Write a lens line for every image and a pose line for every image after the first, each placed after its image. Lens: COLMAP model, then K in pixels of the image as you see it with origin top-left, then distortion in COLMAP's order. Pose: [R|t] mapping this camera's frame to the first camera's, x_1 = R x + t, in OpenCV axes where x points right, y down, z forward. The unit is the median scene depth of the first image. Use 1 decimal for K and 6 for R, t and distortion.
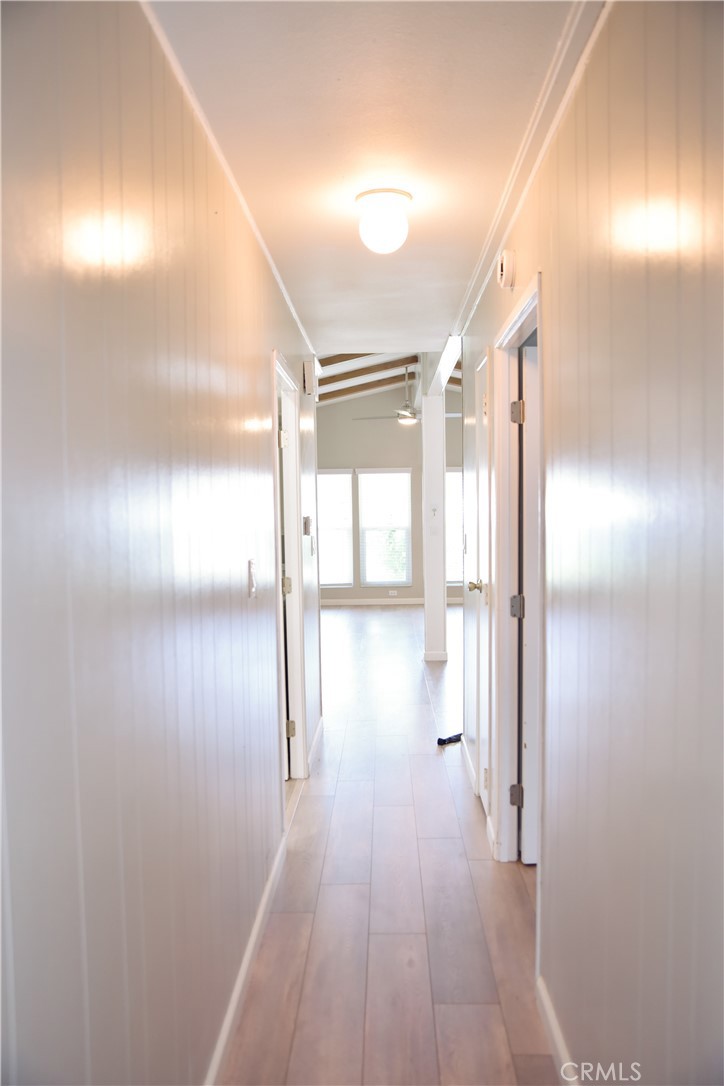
lens RADIAL K [[839.3, 0, 362.0], [0, 839.3, 543.0], [0, 0, 1]] dist [-0.110991, 0.117489]
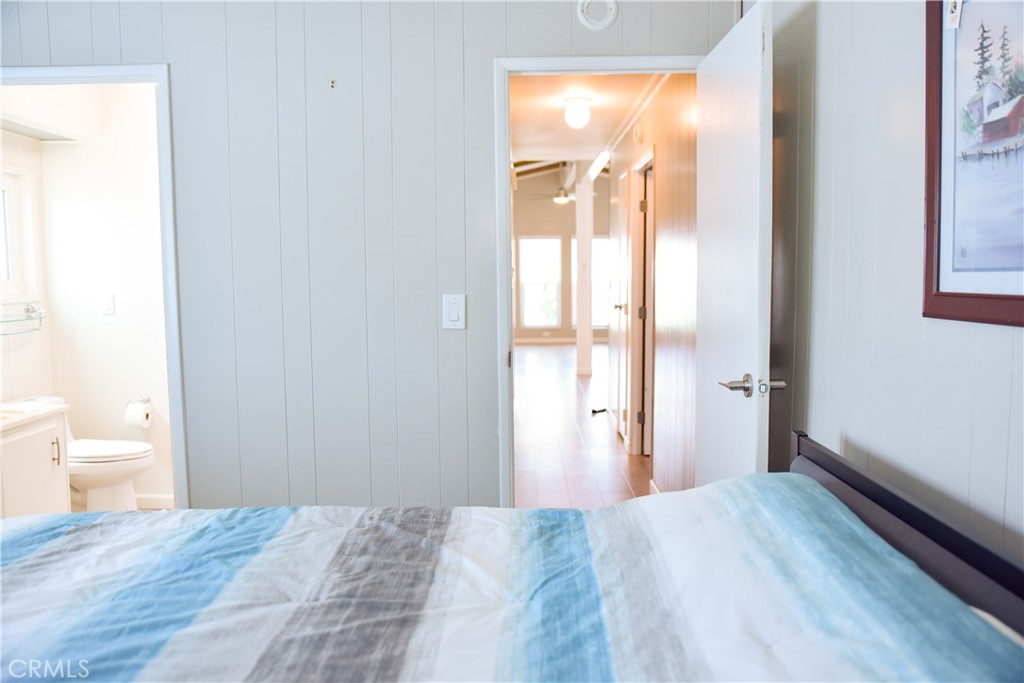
lens RADIAL K [[791.4, 0, 515.0], [0, 791.4, 338.4], [0, 0, 1]] dist [-0.110991, 0.117489]
pose [[0.999784, 0.004935, 0.020185, -0.087916], [-0.005755, 0.999150, 0.040806, 0.043901], [-0.019966, -0.040914, 0.998963, -0.497538]]
